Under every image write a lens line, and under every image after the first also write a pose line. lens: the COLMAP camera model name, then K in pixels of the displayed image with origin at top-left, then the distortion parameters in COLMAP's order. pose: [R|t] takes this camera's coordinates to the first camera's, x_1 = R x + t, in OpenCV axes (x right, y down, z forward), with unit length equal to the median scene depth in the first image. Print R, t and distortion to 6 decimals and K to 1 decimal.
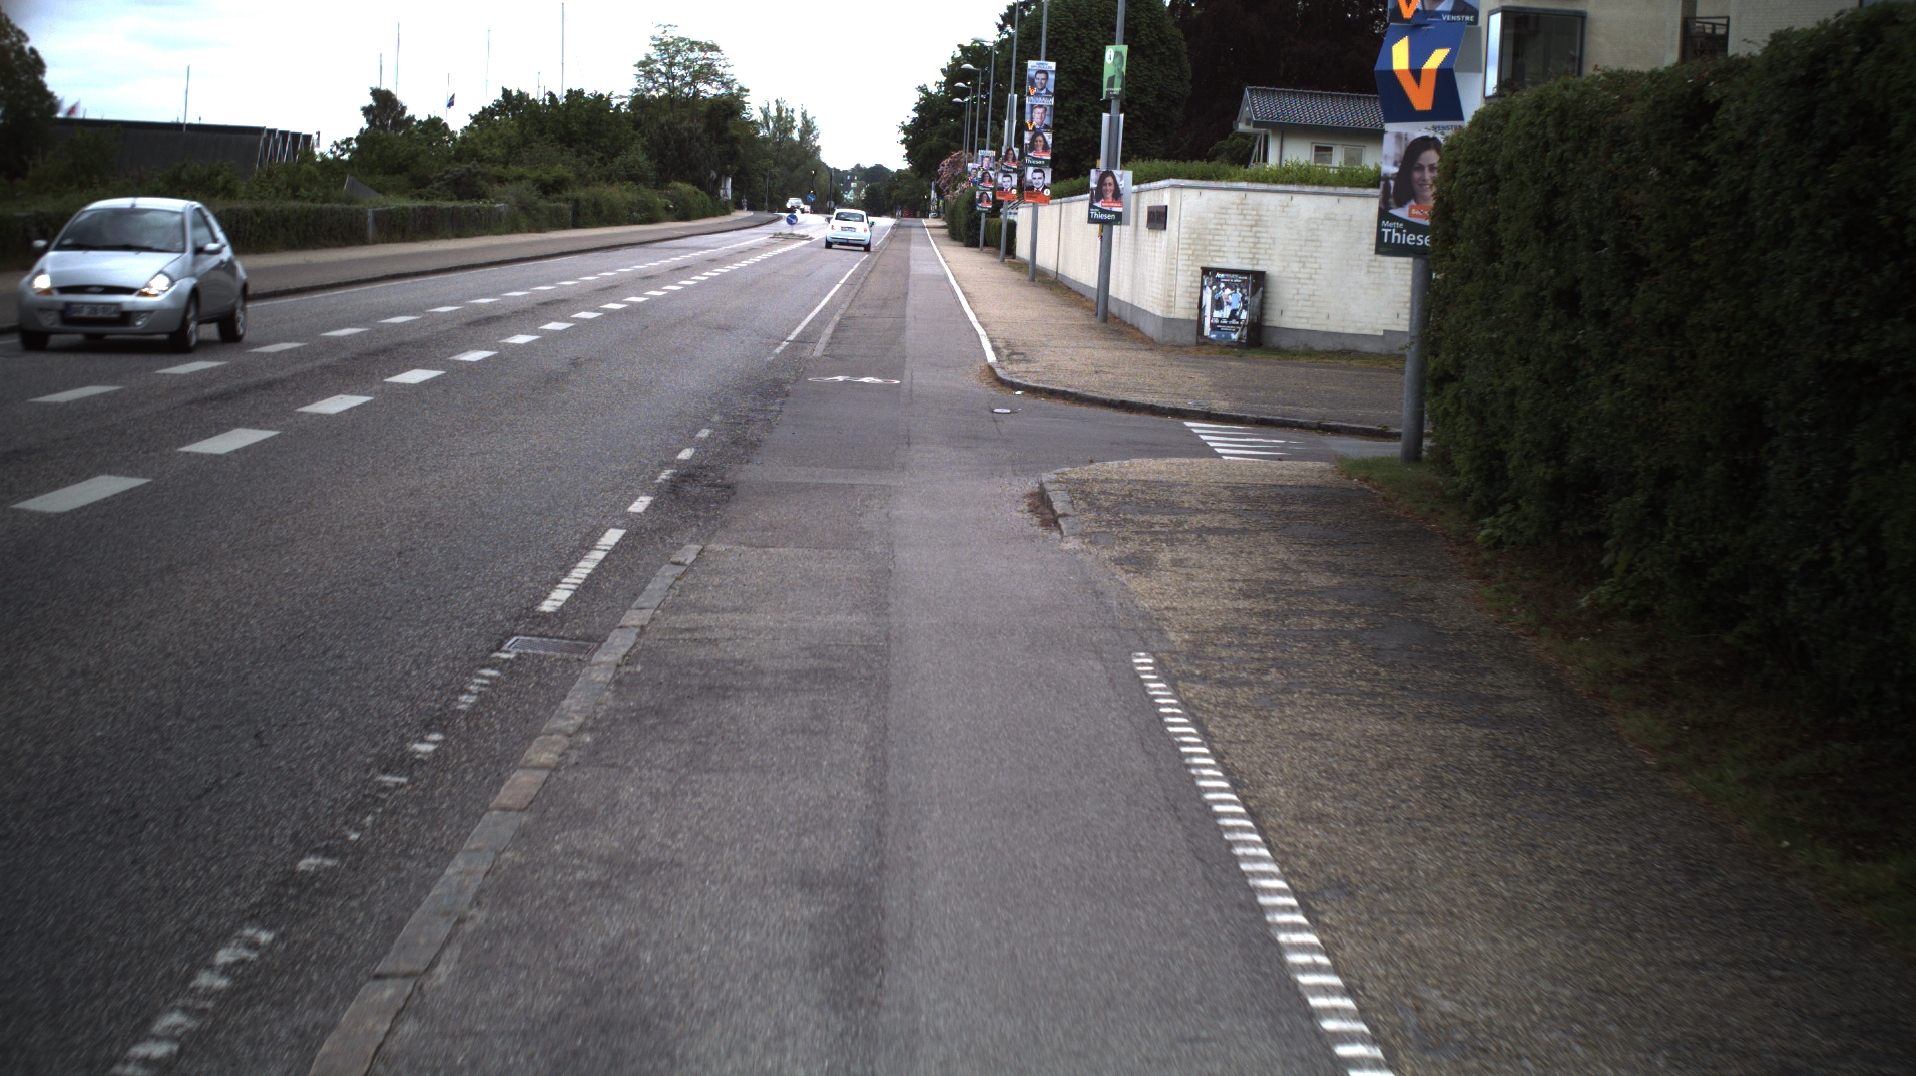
lens RADIAL K [[3187.4, 0, 958.0], [0, 3187.4, 538.0], [0, 0, 1]] dist [-0.306475, 0.562900]
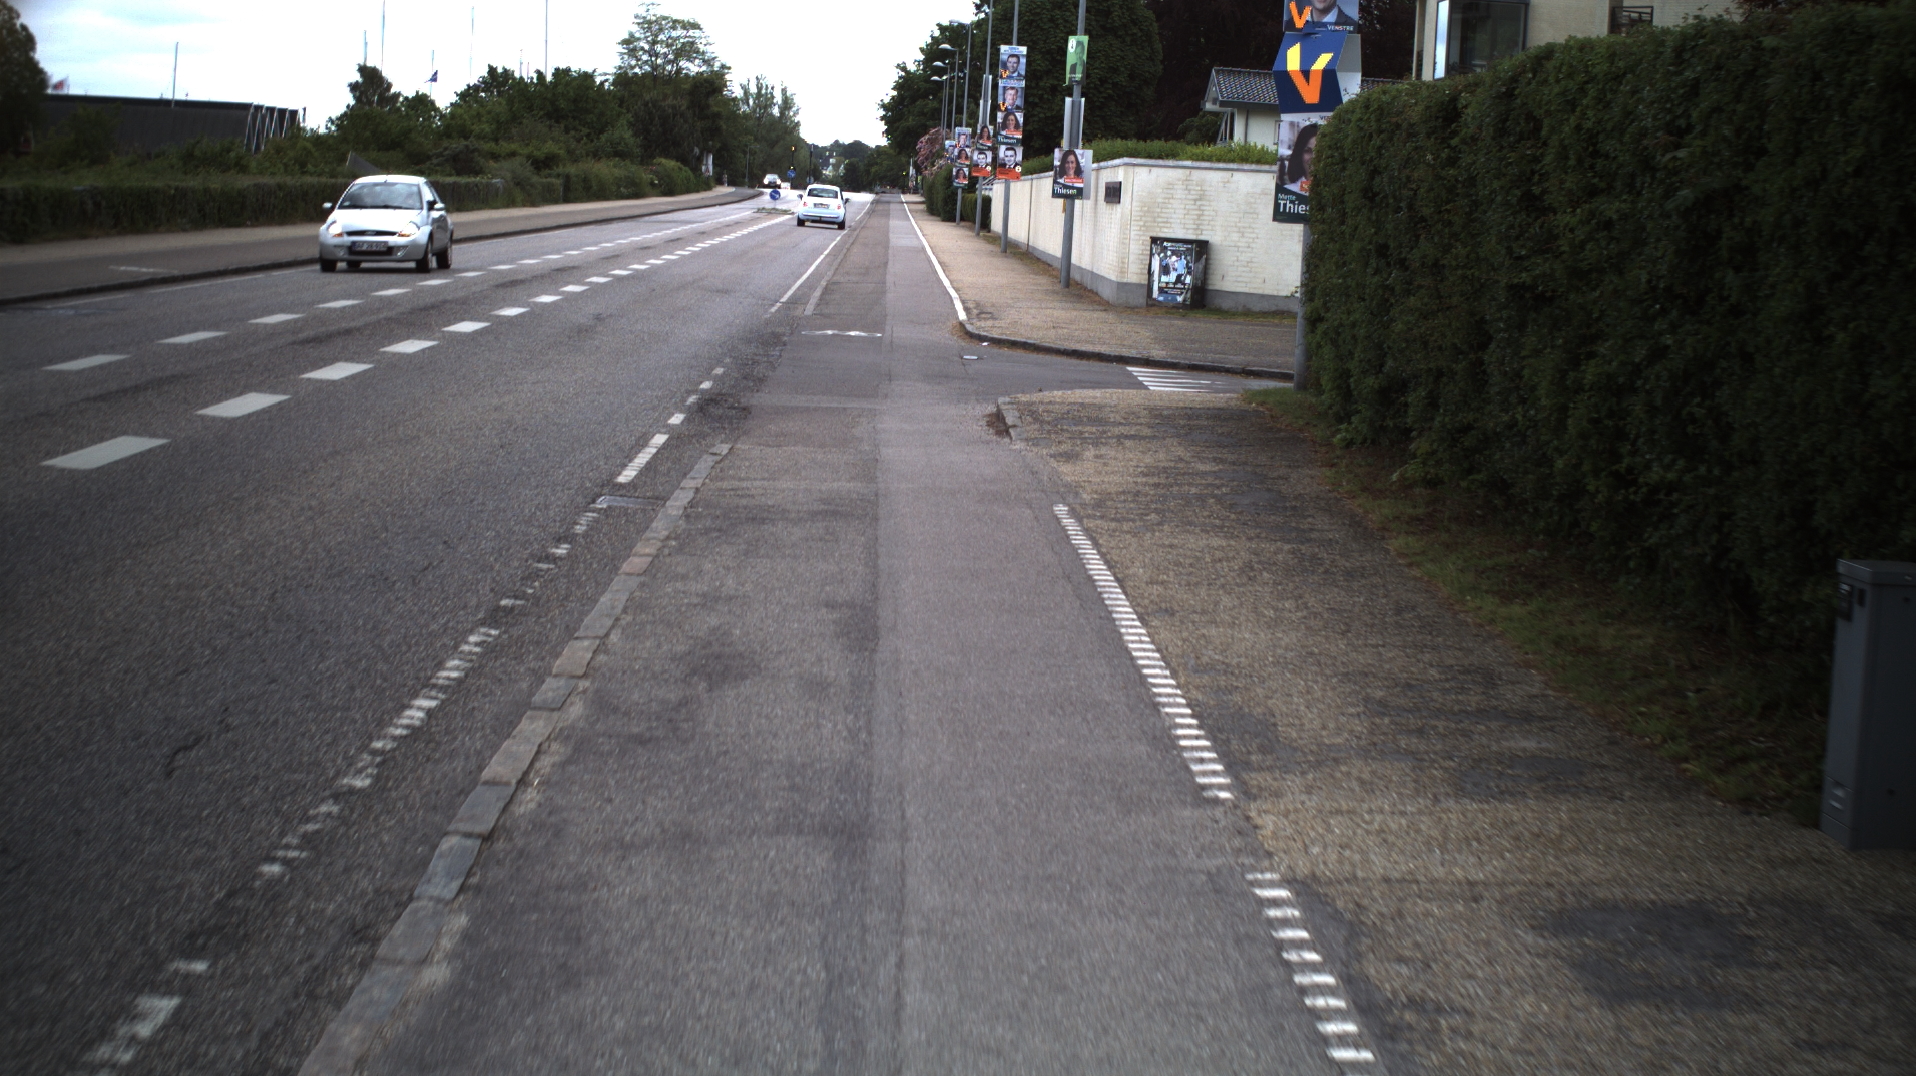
lens RADIAL K [[3187.4, 0, 958.0], [0, 3187.4, 538.0], [0, 0, 1]] dist [-0.306475, 0.562900]
pose [[0.999976, 0.001246, 0.006886, 0.000621], [-0.001297, 0.999971, 0.007497, 0.006810], [-0.006876, -0.007505, 0.999948, -0.064556]]
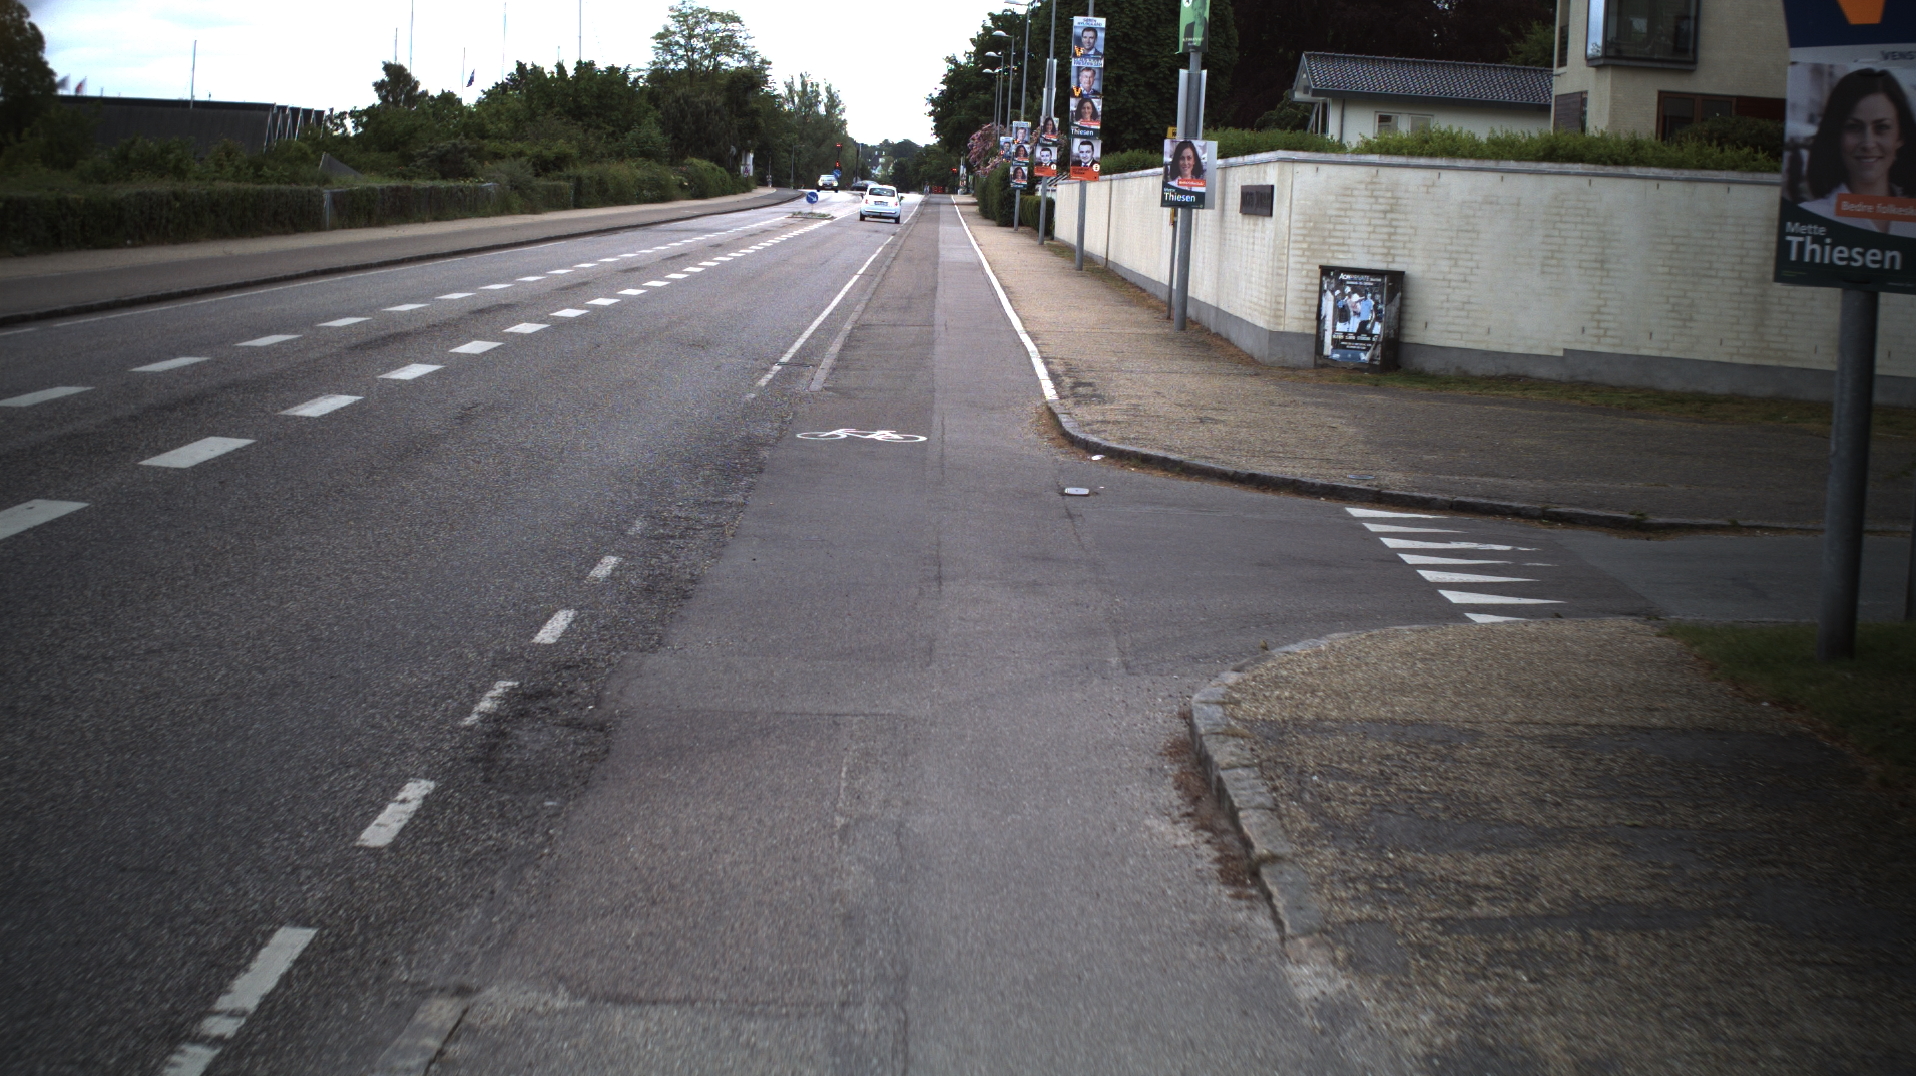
lens RADIAL K [[3187.4, 0, 958.0], [0, 3187.4, 538.0], [0, 0, 1]] dist [-0.306475, 0.562900]
pose [[0.999951, -0.003415, -0.009325, -0.002096], [0.003488, 0.999964, 0.007769, -0.014267], [0.009298, -0.007802, 0.999926, 0.129443]]
